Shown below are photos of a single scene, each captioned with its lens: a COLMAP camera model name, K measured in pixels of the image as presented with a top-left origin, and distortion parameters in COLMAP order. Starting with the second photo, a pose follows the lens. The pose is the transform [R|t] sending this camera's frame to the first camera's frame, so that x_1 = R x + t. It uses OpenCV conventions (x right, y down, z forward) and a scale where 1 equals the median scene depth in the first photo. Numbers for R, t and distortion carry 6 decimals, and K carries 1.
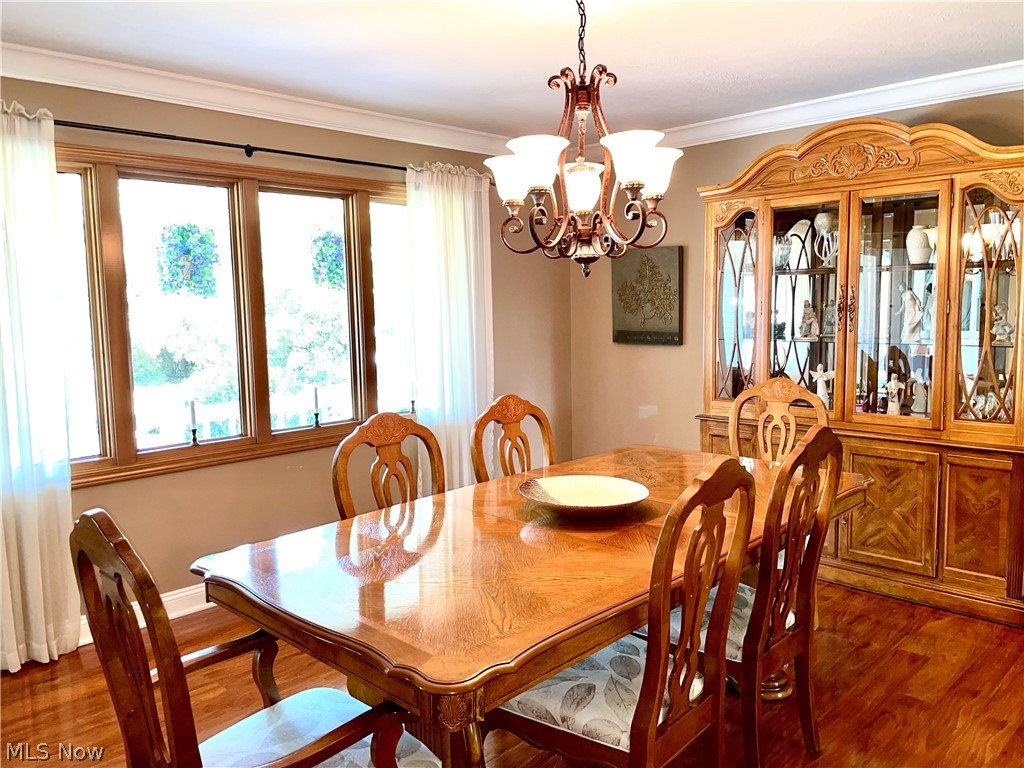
lens RADIAL K [[776.2, 0, 510.9], [0, 776.2, 378.6], [0, 0, 1]] dist [0.094123, -0.131405]
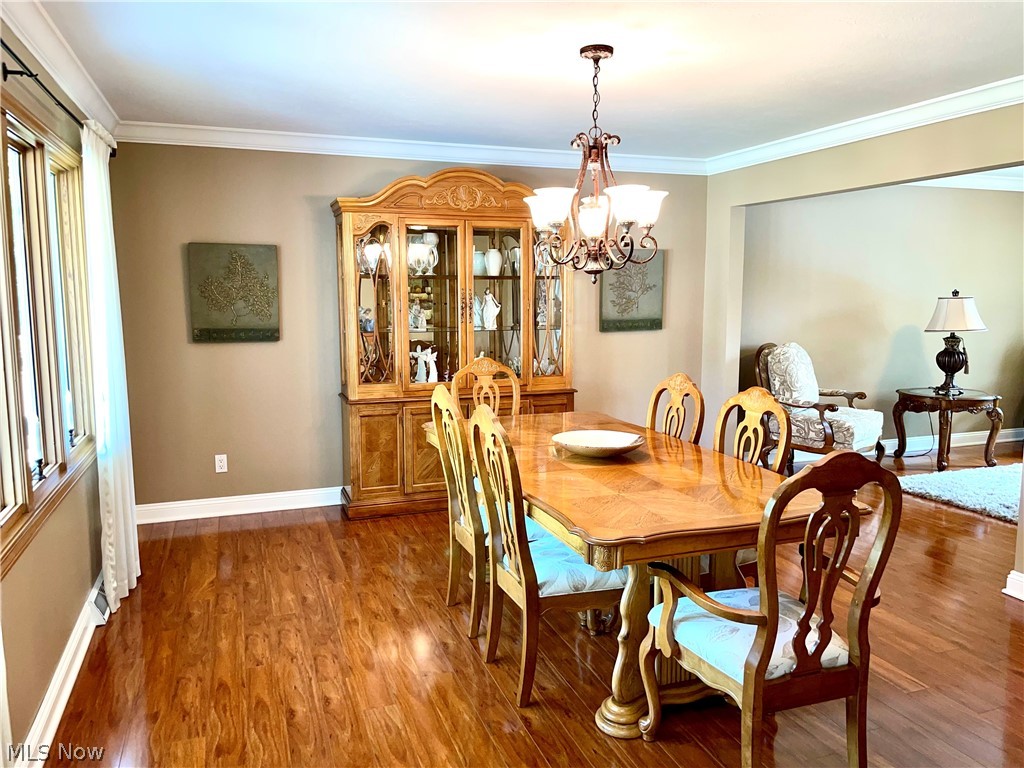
lens RADIAL K [[776.2, 0, 508.4], [0, 776.2, 383.0], [0, 0, 1]] dist [0.094123, -0.131405]
pose [[0.425606, -0.097239, 0.899669, -0.852111], [0.082781, 0.994225, 0.068298, -0.046893], [-0.901114, 0.045408, 0.431197, 0.395326]]
